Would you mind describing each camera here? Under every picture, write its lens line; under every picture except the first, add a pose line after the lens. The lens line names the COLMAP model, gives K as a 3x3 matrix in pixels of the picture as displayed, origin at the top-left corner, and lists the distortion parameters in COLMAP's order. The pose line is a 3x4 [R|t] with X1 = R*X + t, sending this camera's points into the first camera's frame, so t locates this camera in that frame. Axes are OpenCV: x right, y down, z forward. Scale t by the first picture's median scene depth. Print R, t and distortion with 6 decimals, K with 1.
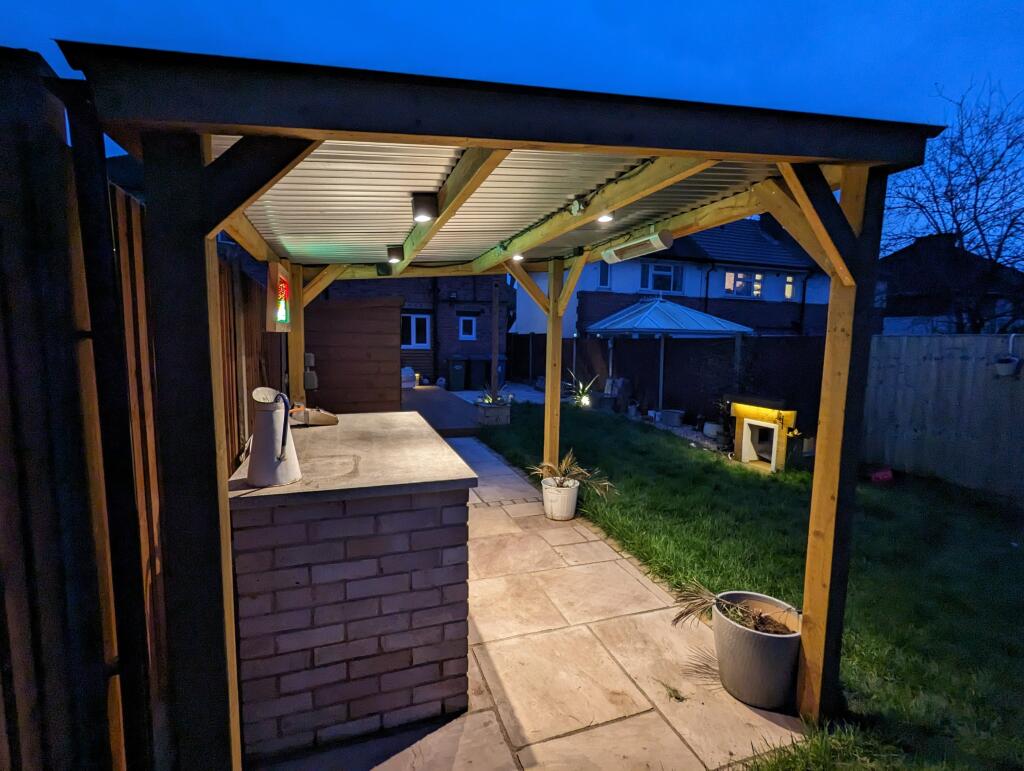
lens RADIAL K [[484.4, 0, 510.8], [0, 484.4, 391.5], [0, 0, 1]] dist [0.001177, -0.002125]
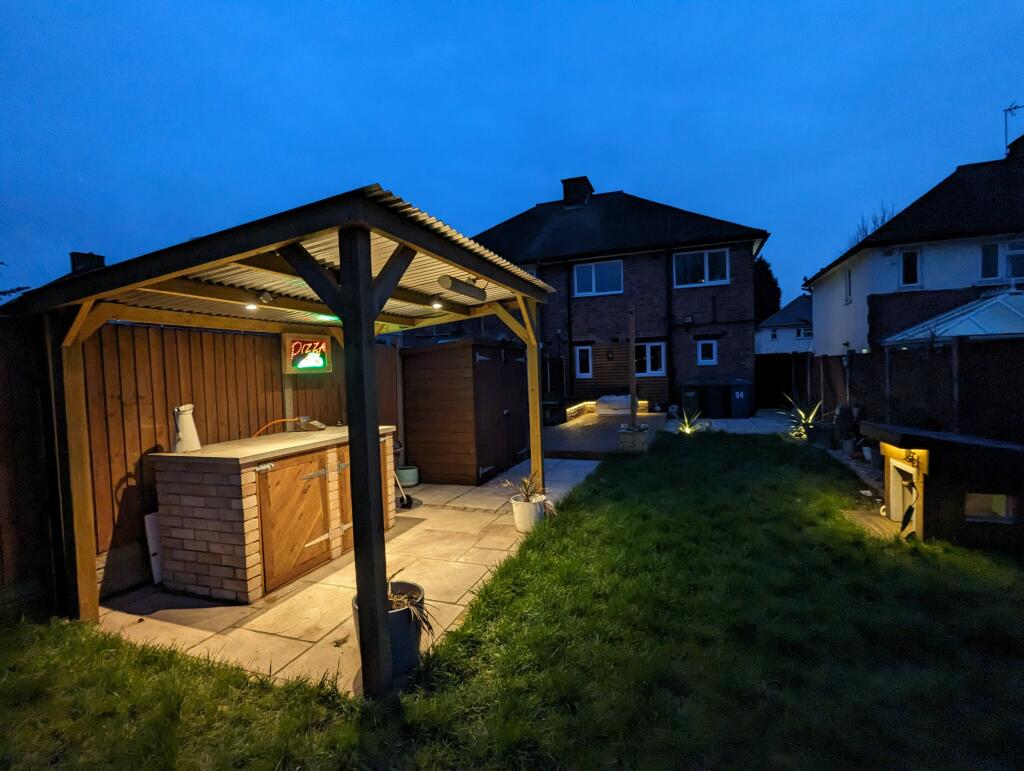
lens RADIAL K [[484.4, 0, 512.4], [0, 484.4, 390.6], [0, 0, 1]] dist [0.001177, -0.002125]
pose [[0.775275, -0.019103, -0.631335, 0.218824], [-0.019571, 0.998336, -0.054241, 0.002399], [0.631321, 0.054408, 0.773611, 0.036504]]
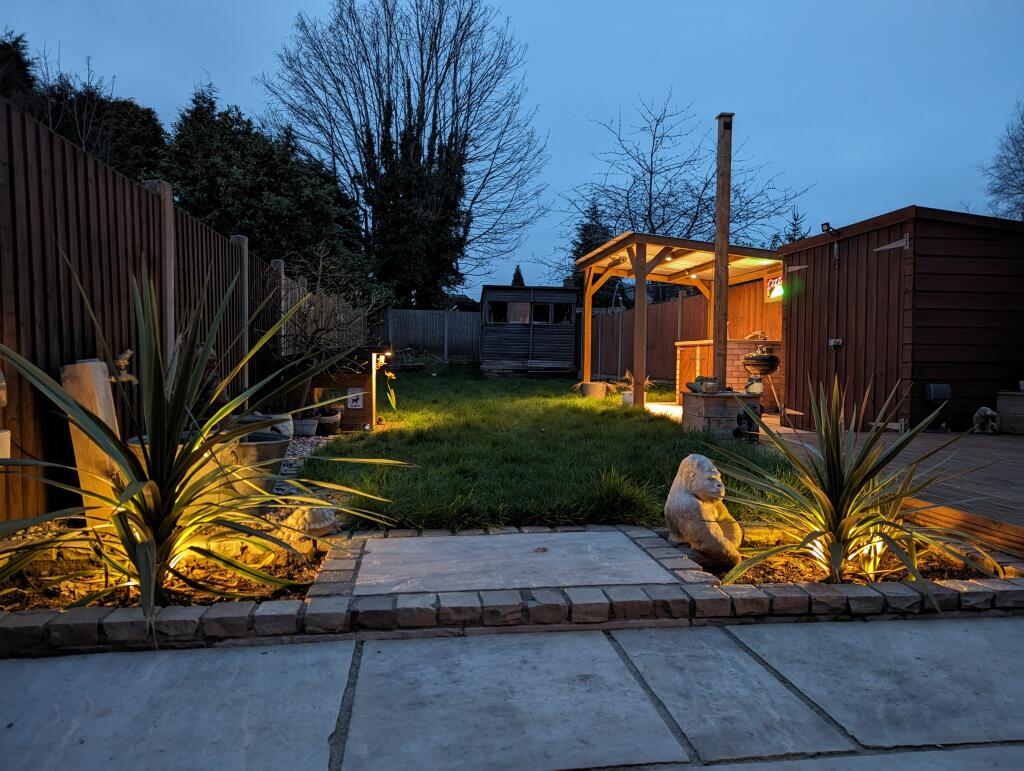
lens RADIAL K [[709.3, 0, 516.2], [0, 709.3, 390.6], [0, 0, 1]] dist [0.049581, -0.020275]
pose [[-0.982204, -0.028895, 0.185580, 0.014661], [-0.001297, 0.989114, 0.147144, -0.040032], [-0.187812, 0.144285, -0.971550, 0.917237]]
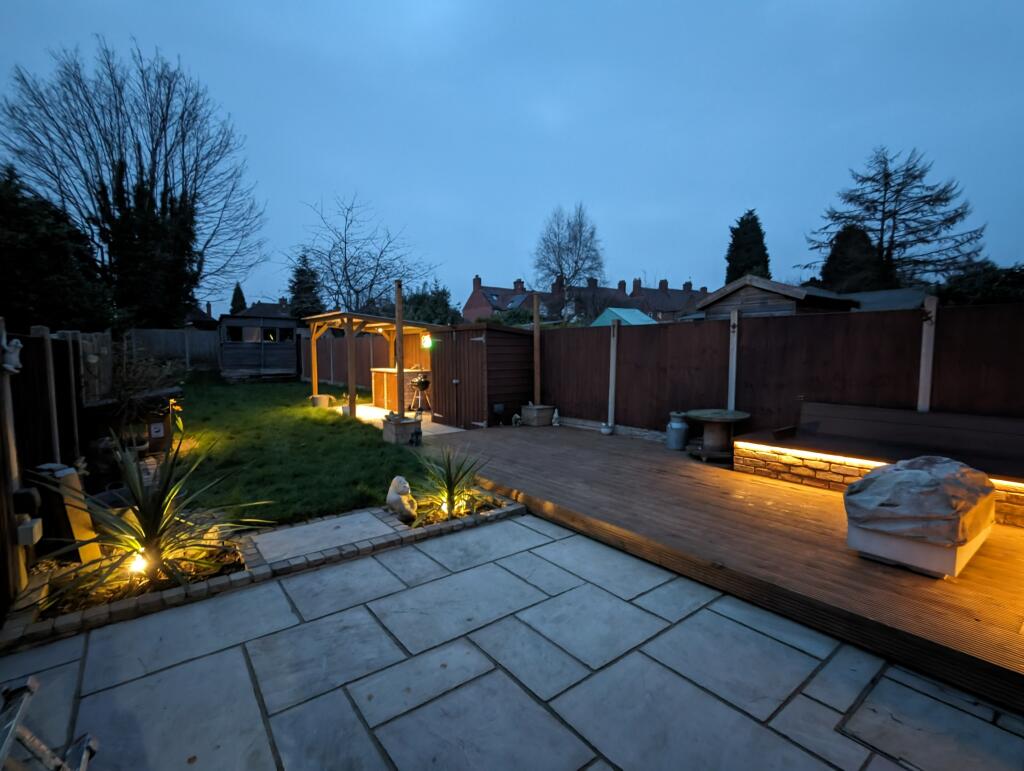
lens RADIAL K [[484.4, 0, 512.6], [0, 484.4, 389.1], [0, 0, 1]] dist [0.001177, -0.002125]
pose [[-0.945363, 0.014406, -0.325702, 0.033023], [-0.045710, 0.983298, 0.176167, -0.107302], [0.322800, 0.181429, -0.928915, 1.030085]]
